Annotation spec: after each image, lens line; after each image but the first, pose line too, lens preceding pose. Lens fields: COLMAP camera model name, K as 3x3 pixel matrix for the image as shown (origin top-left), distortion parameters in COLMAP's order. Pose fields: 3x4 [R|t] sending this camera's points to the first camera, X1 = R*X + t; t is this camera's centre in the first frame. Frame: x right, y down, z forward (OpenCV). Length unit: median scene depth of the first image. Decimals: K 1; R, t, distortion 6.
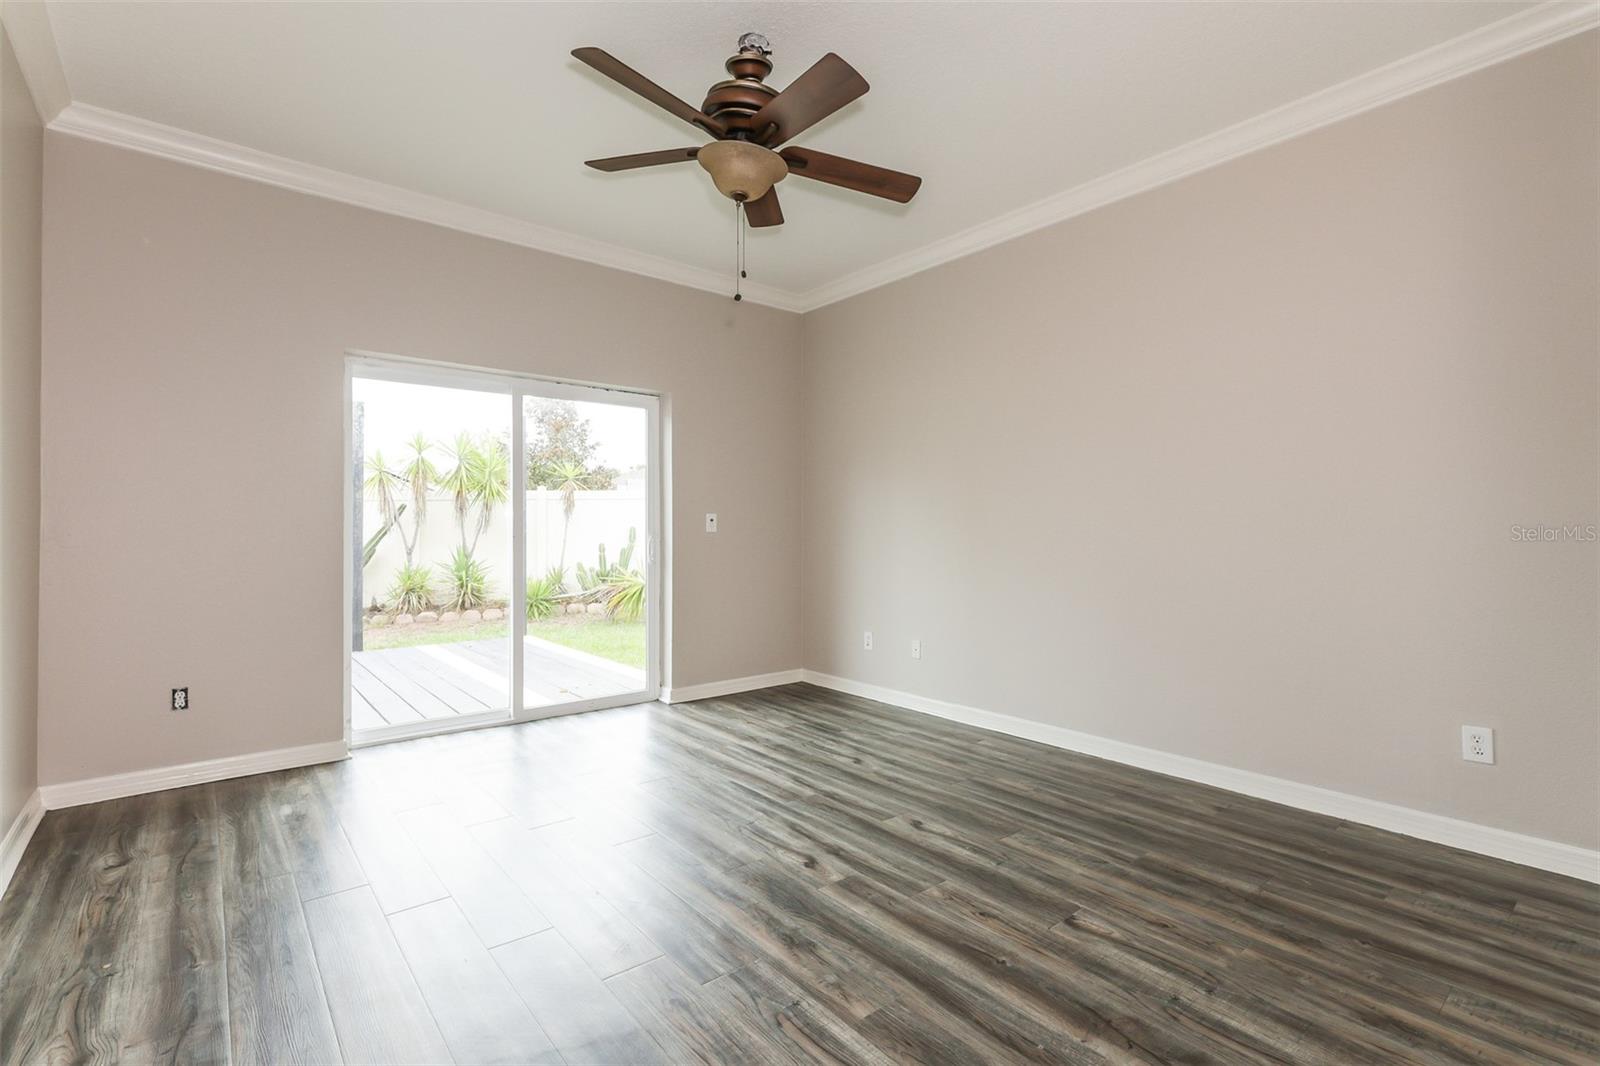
lens RADIAL K [[725.4, 0, 813.4], [0, 725.4, 529.5], [0, 0, 1]] dist [-0.000219, 0.001016]
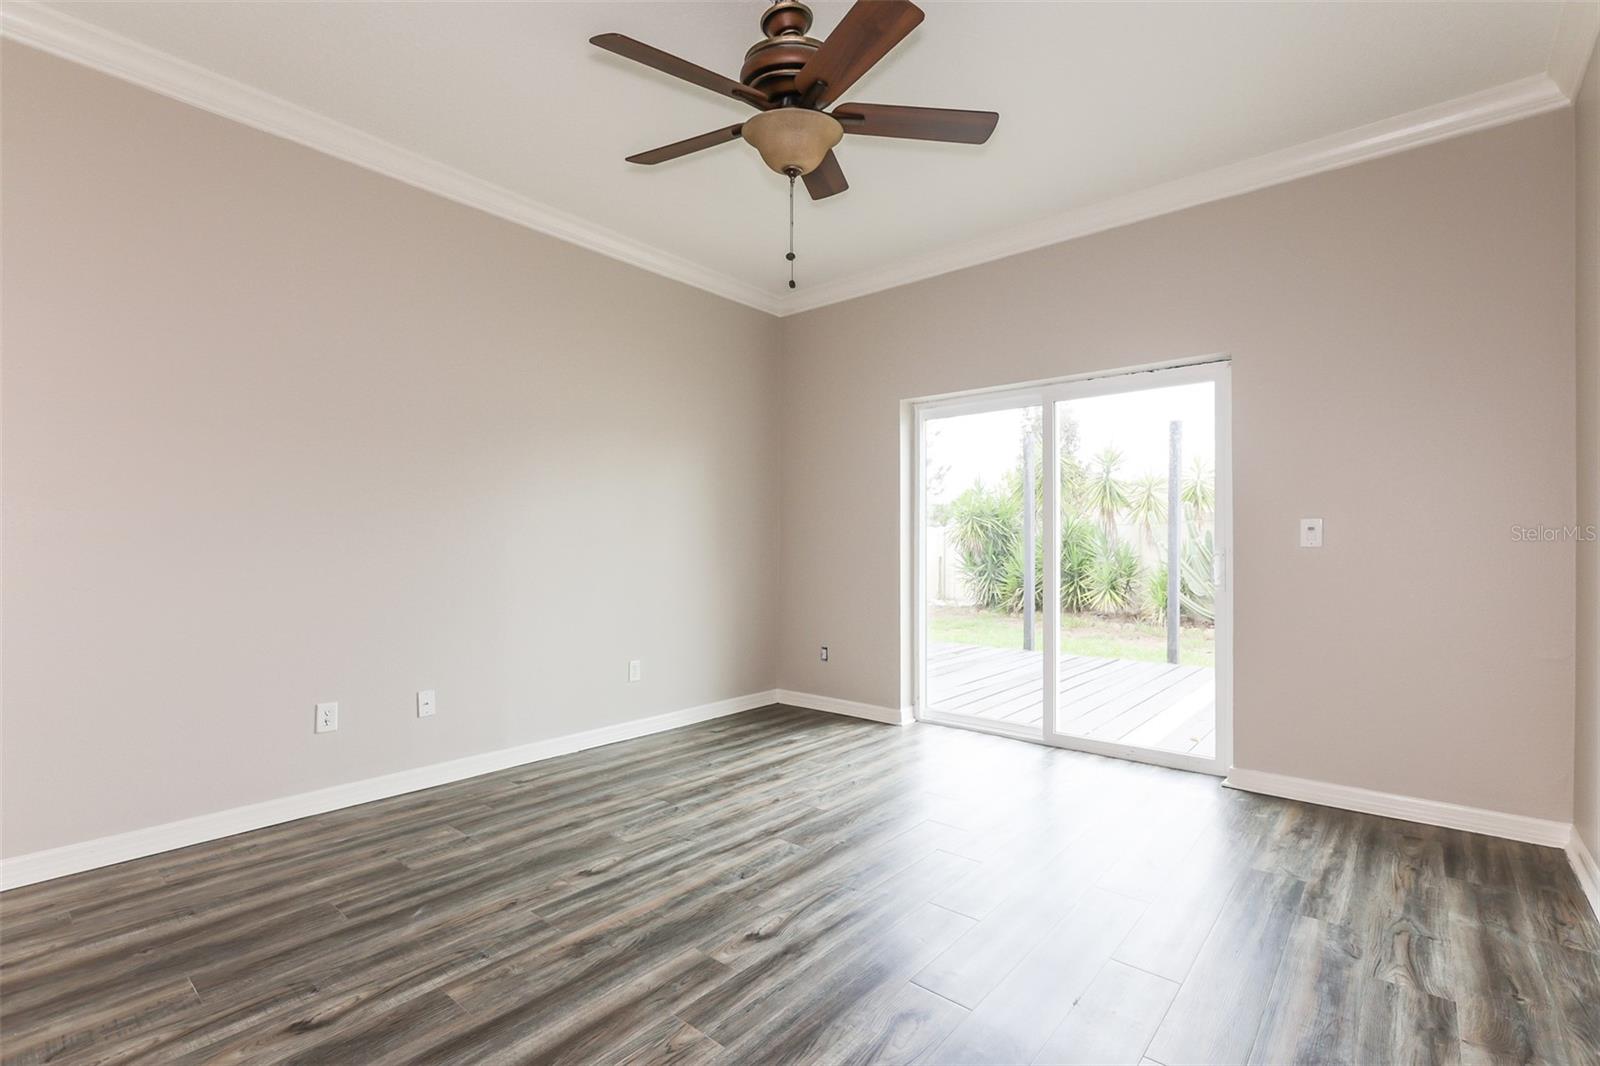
lens RADIAL K [[725.4, 0, 815.7], [0, 725.4, 544.2], [0, 0, 1]] dist [-0.000219, 0.001016]
pose [[0.187404, -0.002987, -0.982278, 0.766786], [-0.001015, 0.999994, -0.003234, 0.007078], [0.982282, 0.001603, 0.187400, 0.833927]]
